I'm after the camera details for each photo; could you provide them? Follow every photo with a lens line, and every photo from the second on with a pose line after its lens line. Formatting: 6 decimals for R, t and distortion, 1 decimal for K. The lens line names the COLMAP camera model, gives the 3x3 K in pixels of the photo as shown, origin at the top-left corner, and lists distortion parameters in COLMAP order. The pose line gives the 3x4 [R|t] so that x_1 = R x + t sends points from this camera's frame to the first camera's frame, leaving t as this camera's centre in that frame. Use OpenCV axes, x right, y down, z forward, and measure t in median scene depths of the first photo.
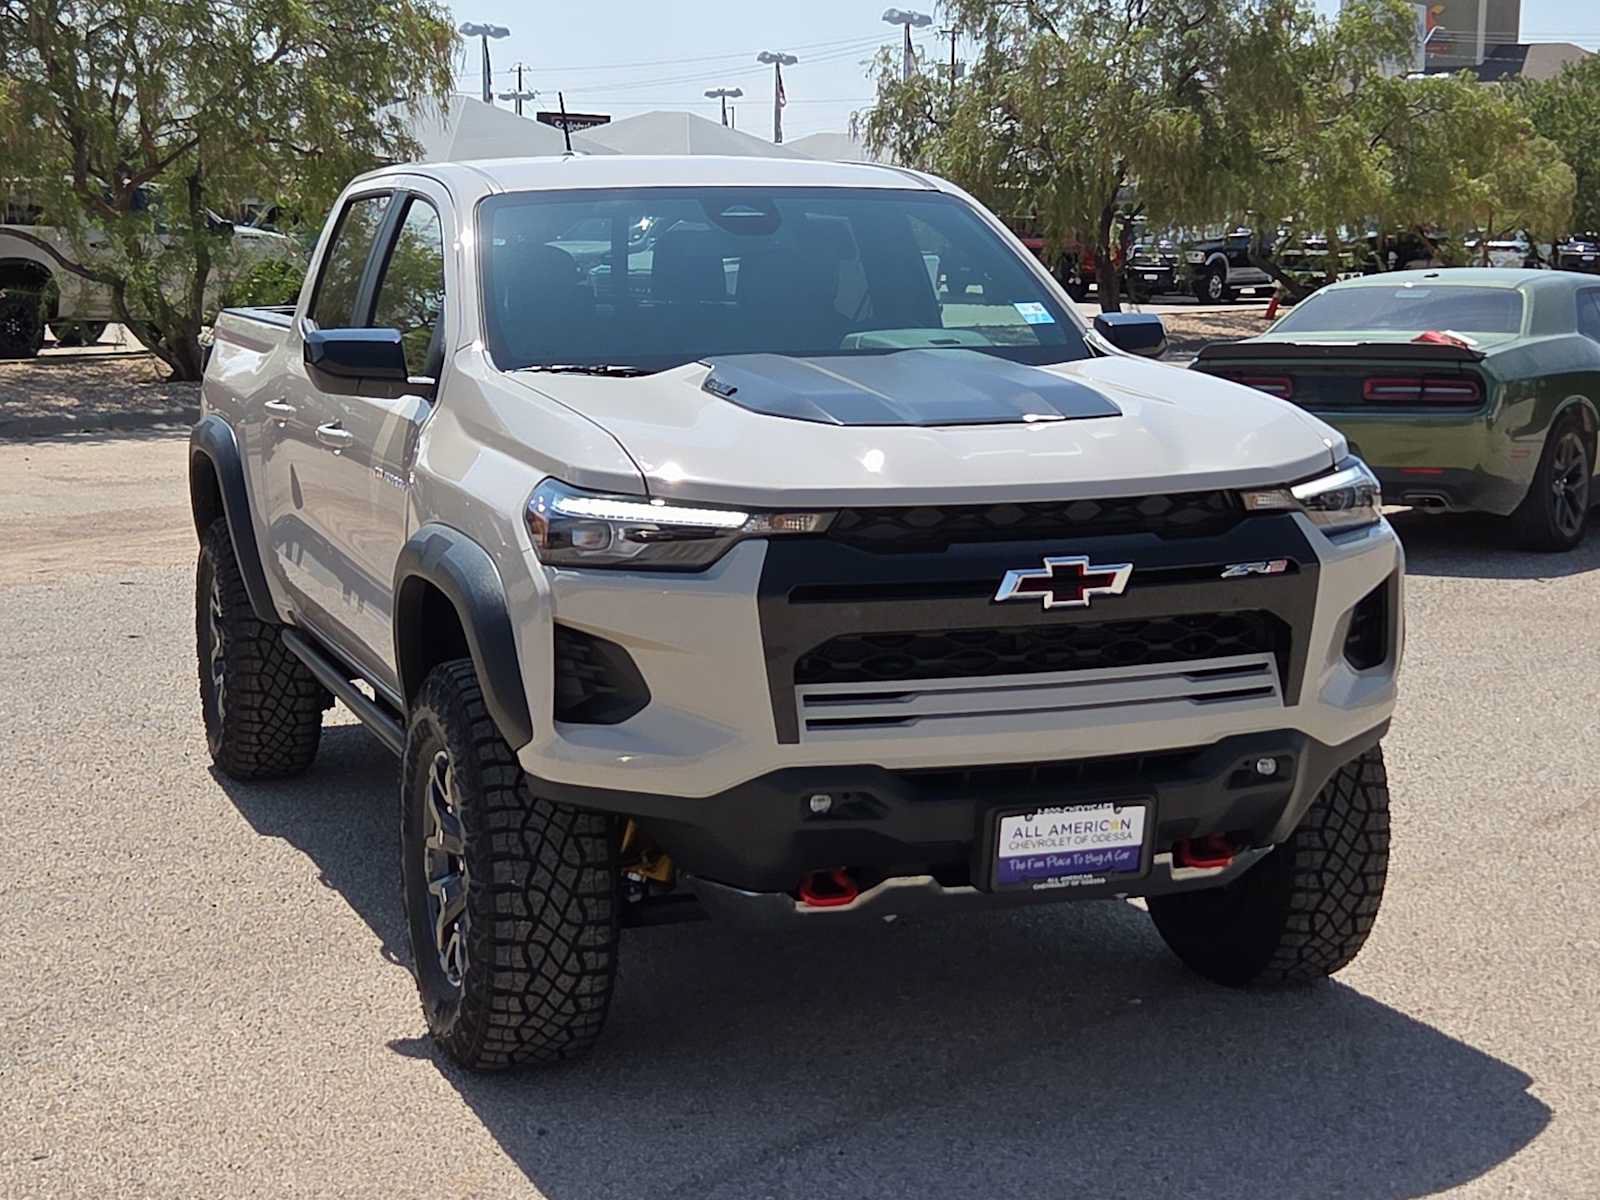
lens RADIAL K [[2552.7, 0, 800.0], [0, 2552.7, 600.0], [0, 0, 1]] dist [0.088763, -0.098901]
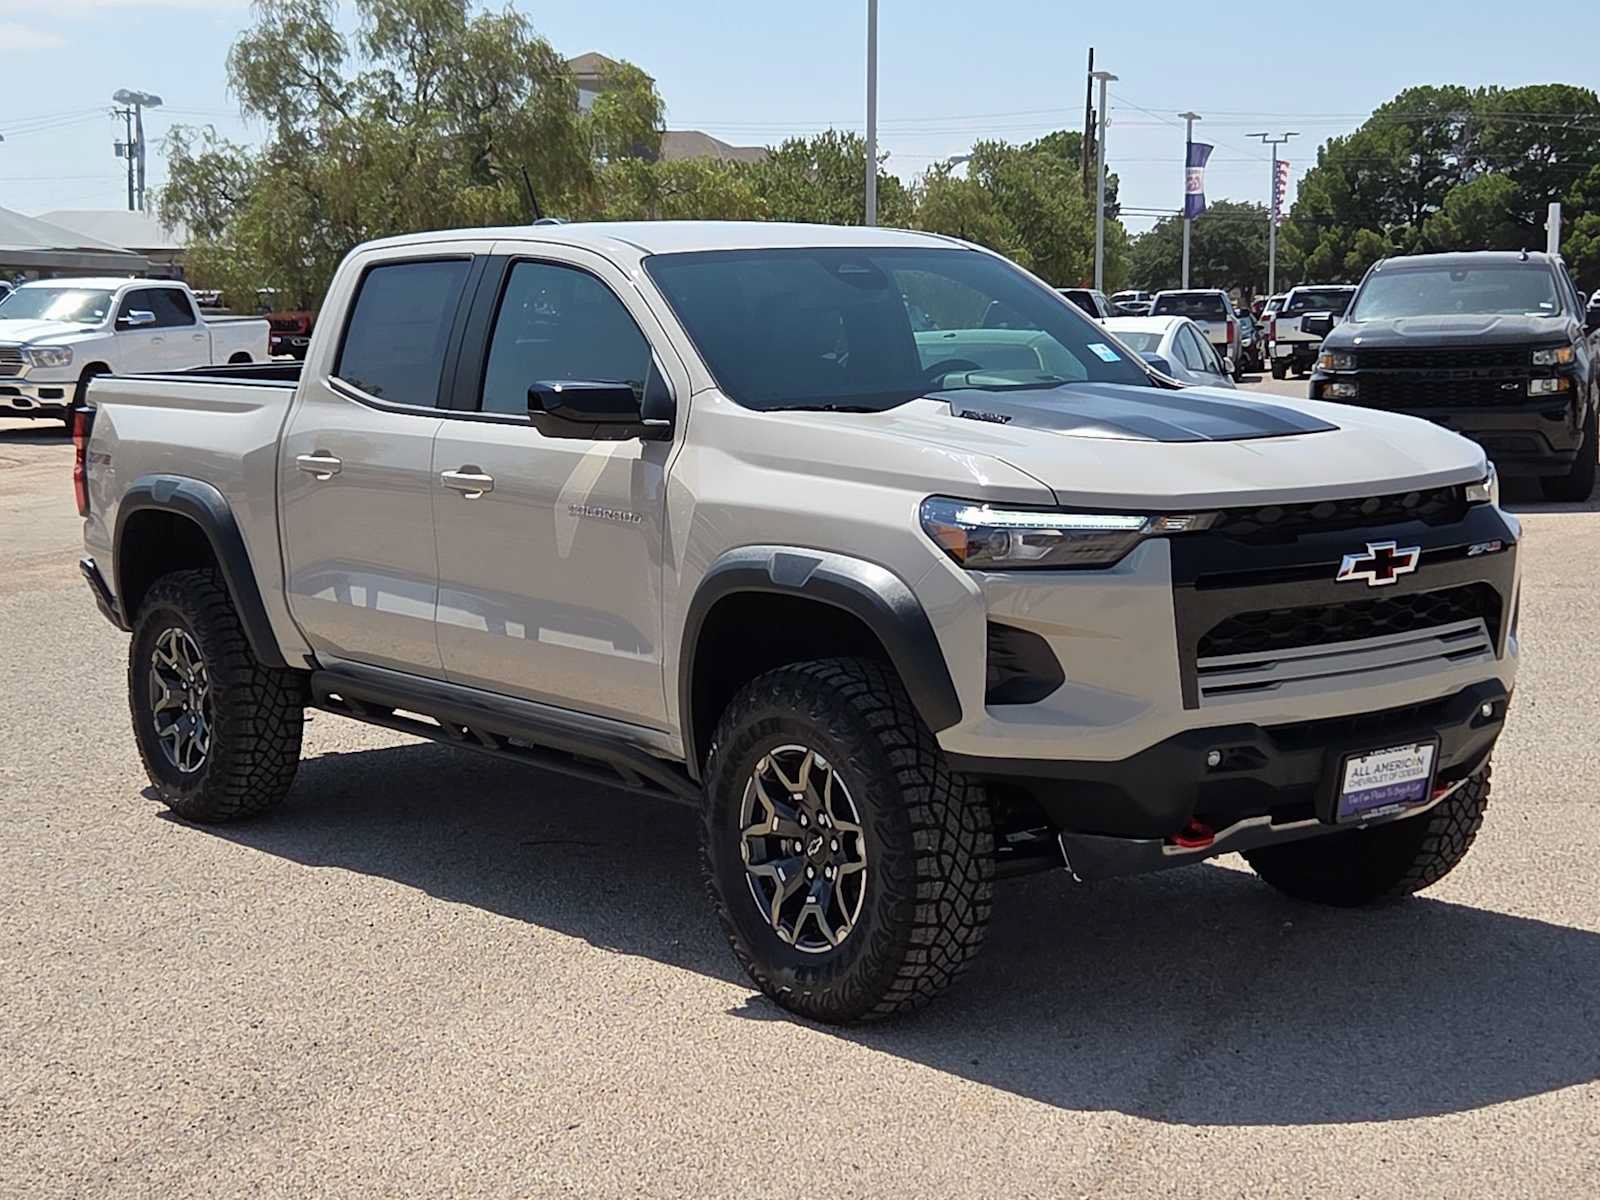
lens RADIAL K [[2418.0, 0, 800.0], [0, 2418.0, 600.0], [0, 0, 1]] dist [0.076734, -0.122034]
pose [[0.959063, -0.048587, 0.278995, -0.464565], [0.054379, 0.998435, -0.013054, 0.009950], [-0.277924, 0.027691, 0.960204, -0.030315]]
